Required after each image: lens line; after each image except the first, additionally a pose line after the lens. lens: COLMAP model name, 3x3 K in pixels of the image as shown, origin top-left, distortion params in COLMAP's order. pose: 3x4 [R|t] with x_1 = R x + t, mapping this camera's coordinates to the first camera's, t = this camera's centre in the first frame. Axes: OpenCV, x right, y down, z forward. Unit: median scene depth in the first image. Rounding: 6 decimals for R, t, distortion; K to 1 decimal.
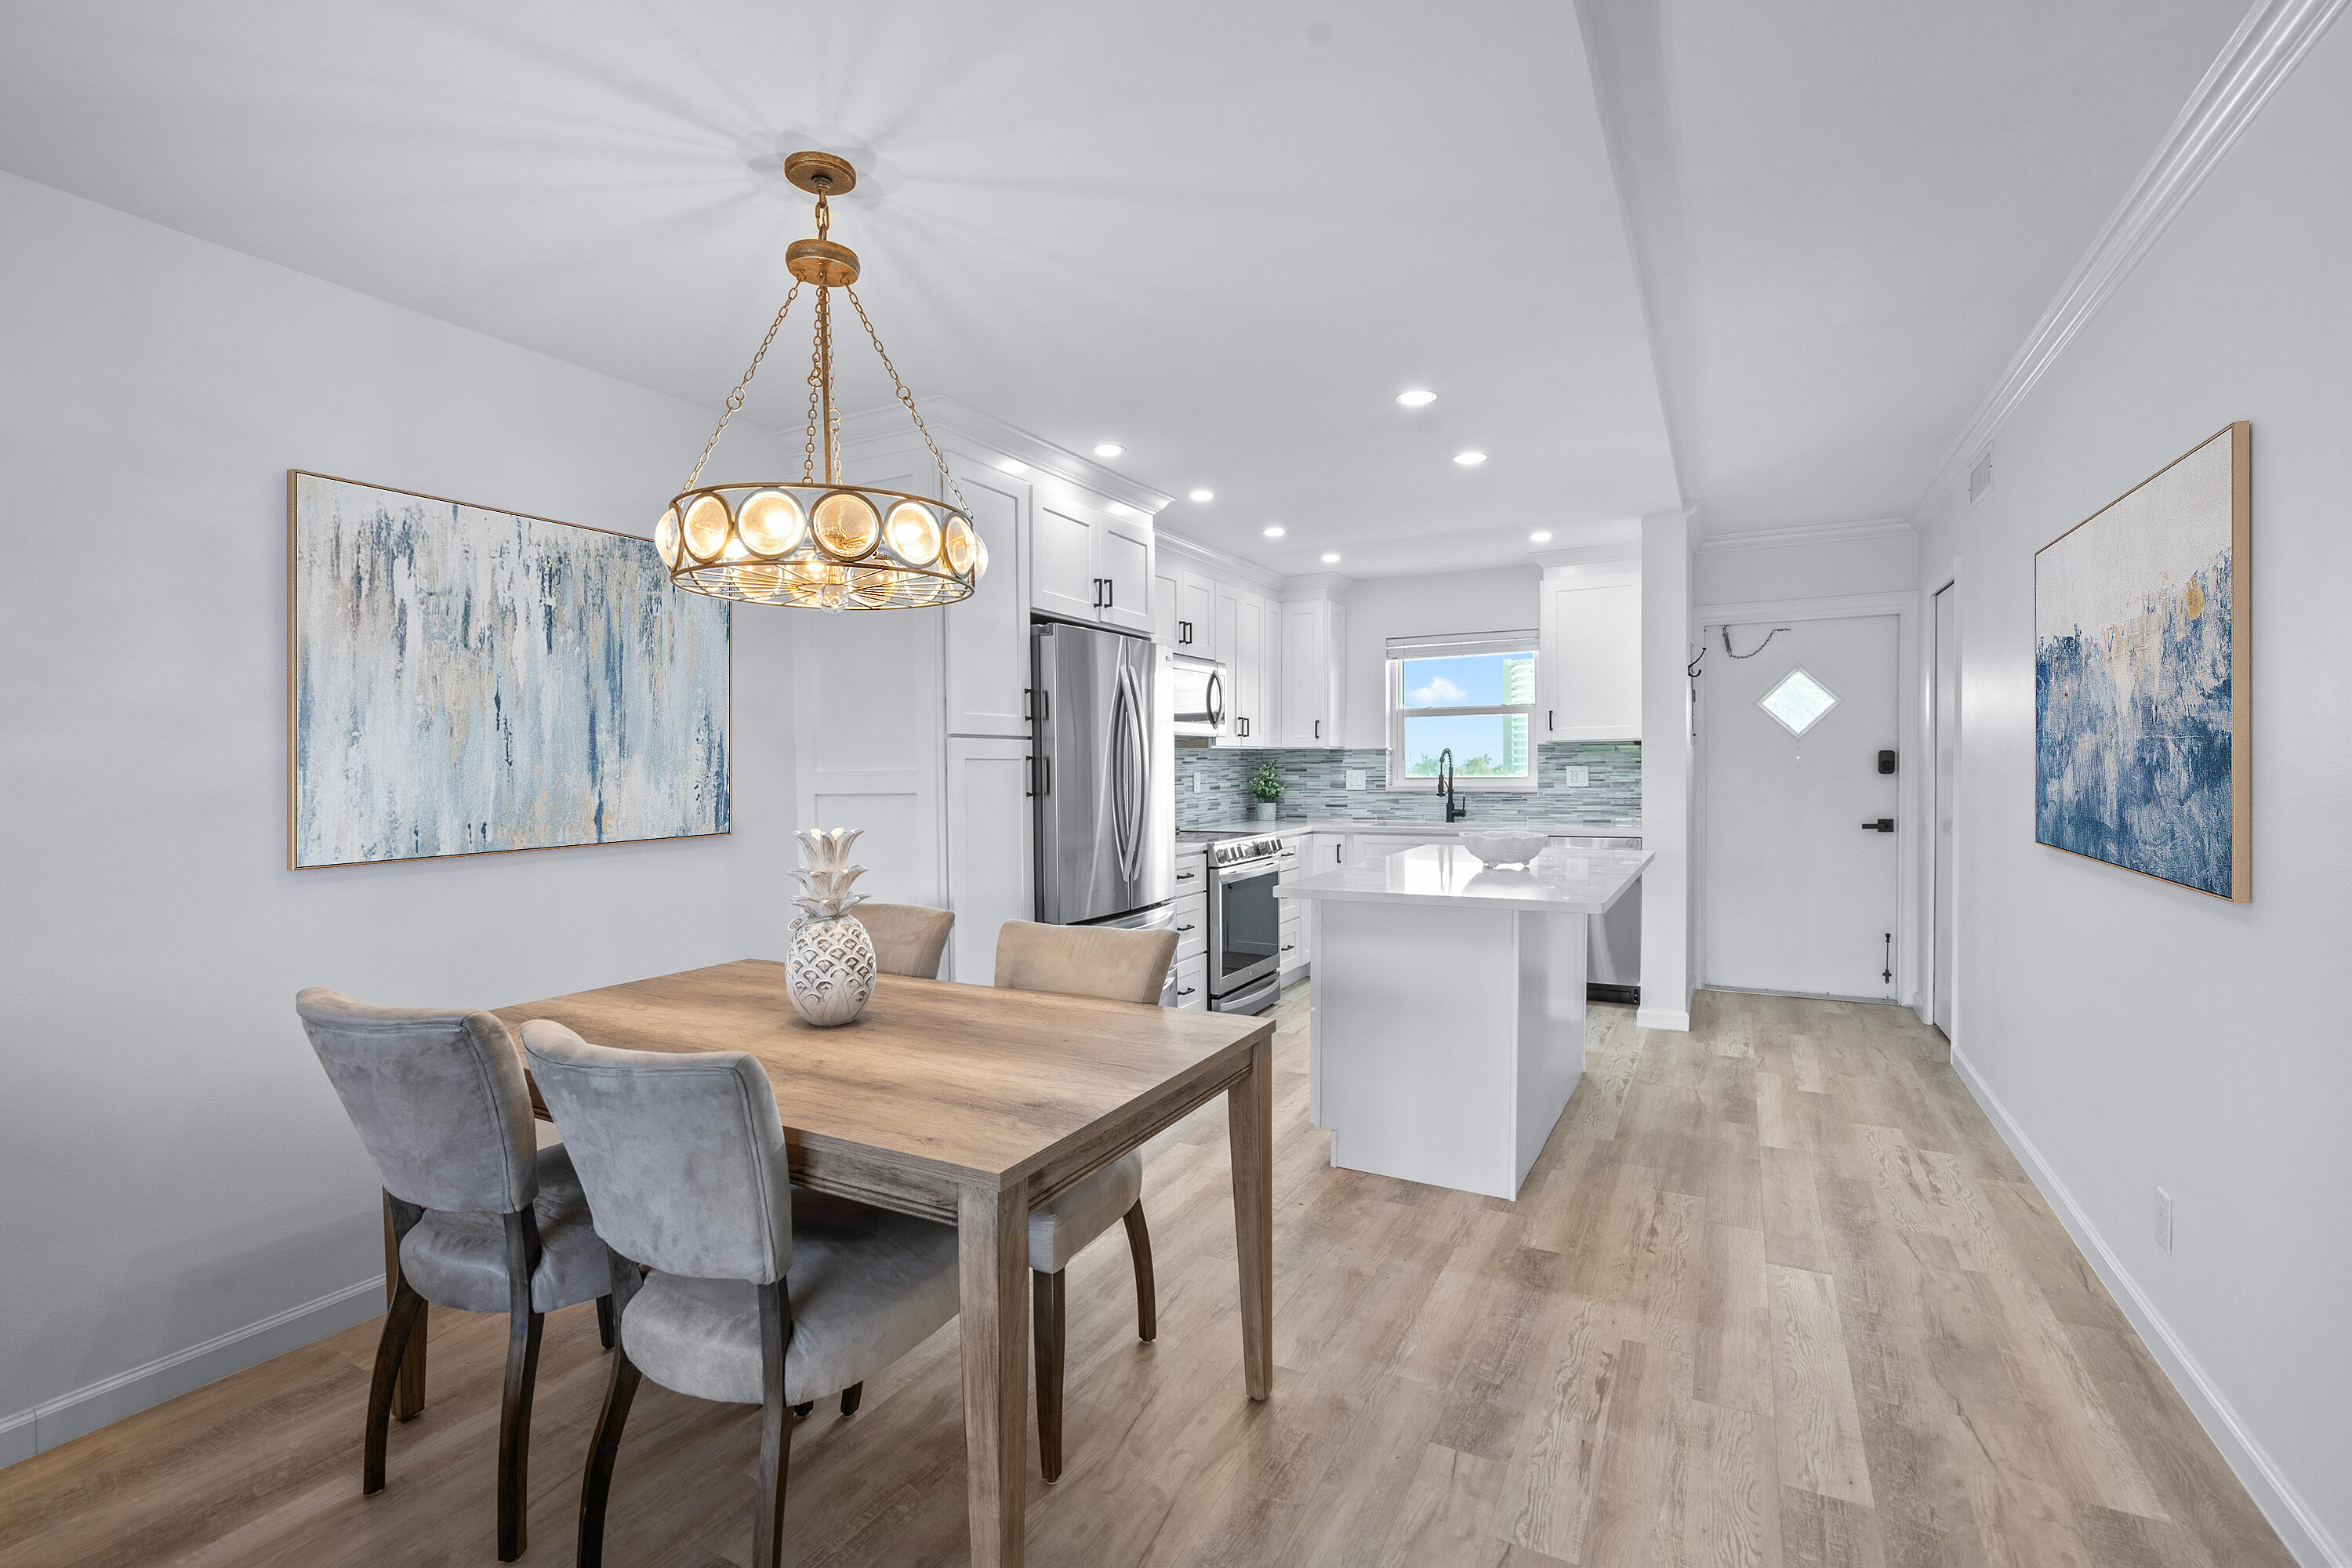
lens RADIAL K [[1094.8, 0, 1180.5], [0, 1094.8, 790.5], [0, 0, 1]] dist [-0.009237, 0.002256]
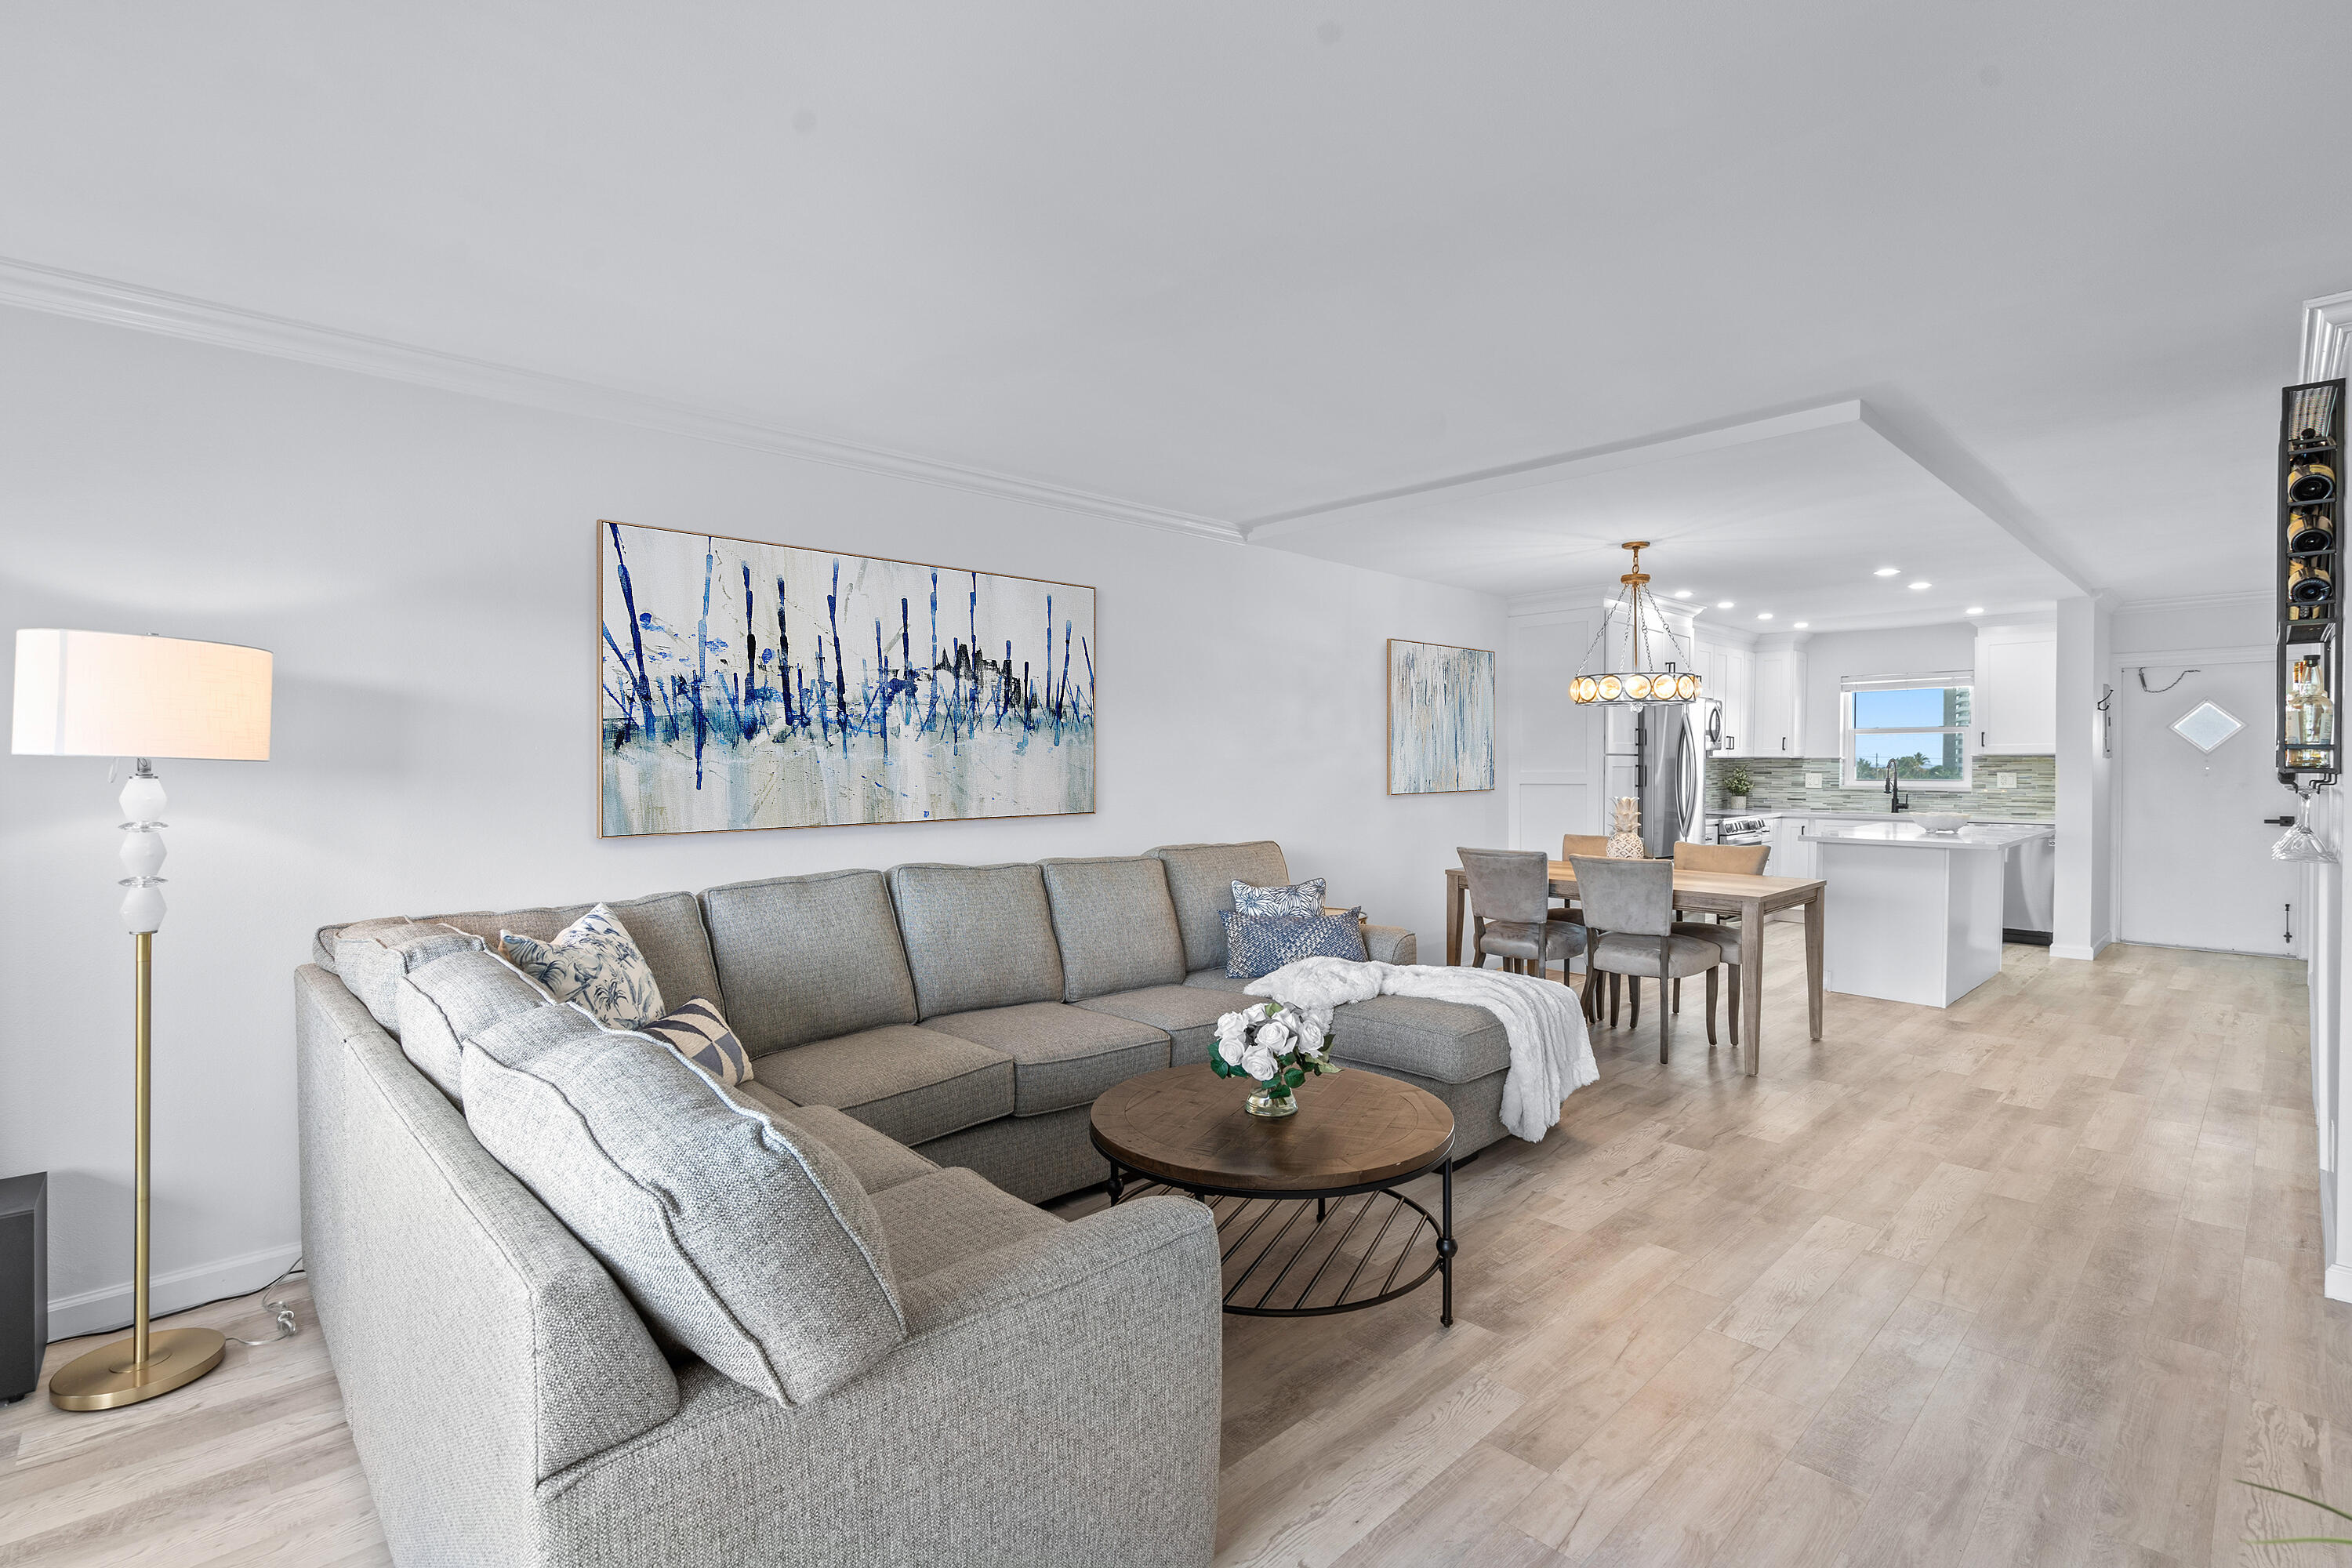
lens RADIAL K [[1094.8, 0, 1154.0], [0, 1094.8, 778.7], [0, 0, 1]] dist [-0.009237, 0.002256]
pose [[0.942633, 0.020984, -0.333172, -0.204405], [-0.028305, 0.999452, -0.017134, 0.043372], [0.332630, 0.025581, 0.942710, -0.701441]]
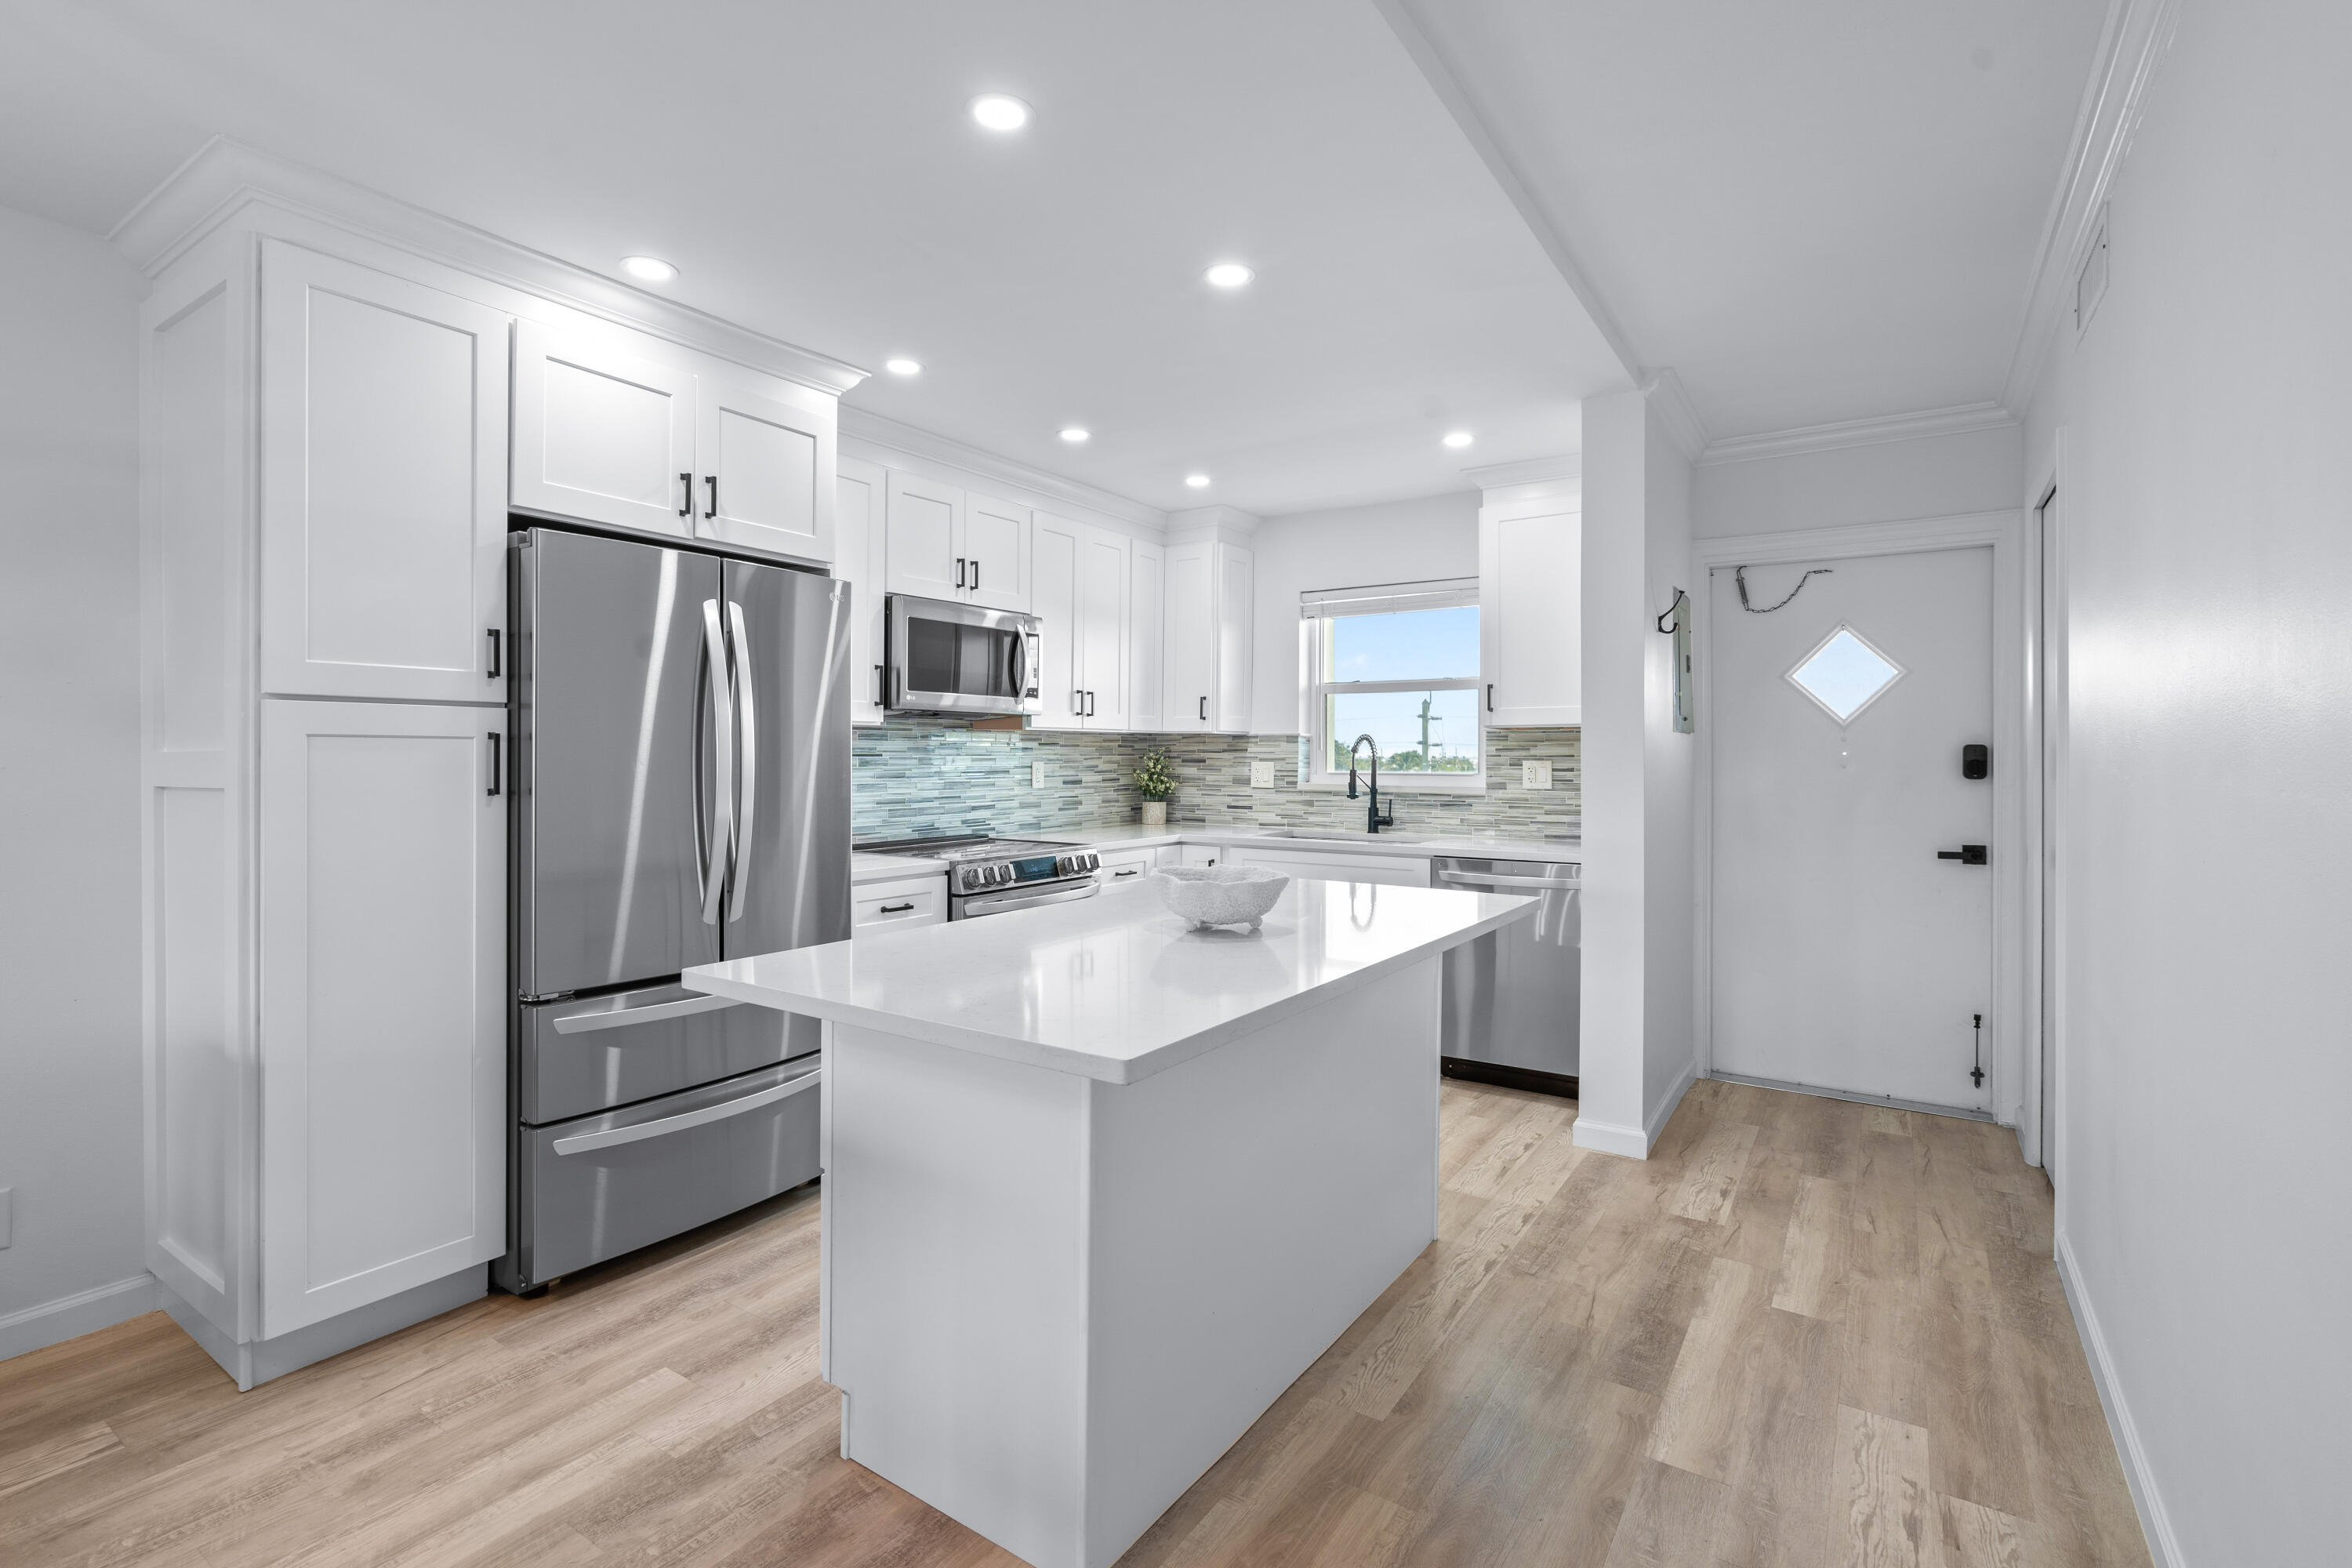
lens RADIAL K [[1094.8, 0, 1191.9], [0, 1094.8, 749.6], [0, 0, 1]] dist [-0.009237, 0.002256]
pose [[0.994725, 0.013822, -0.101646, 0.240007], [-0.016519, 0.999532, -0.025739, -0.008459], [0.101243, 0.027283, 0.994488, 0.285098]]
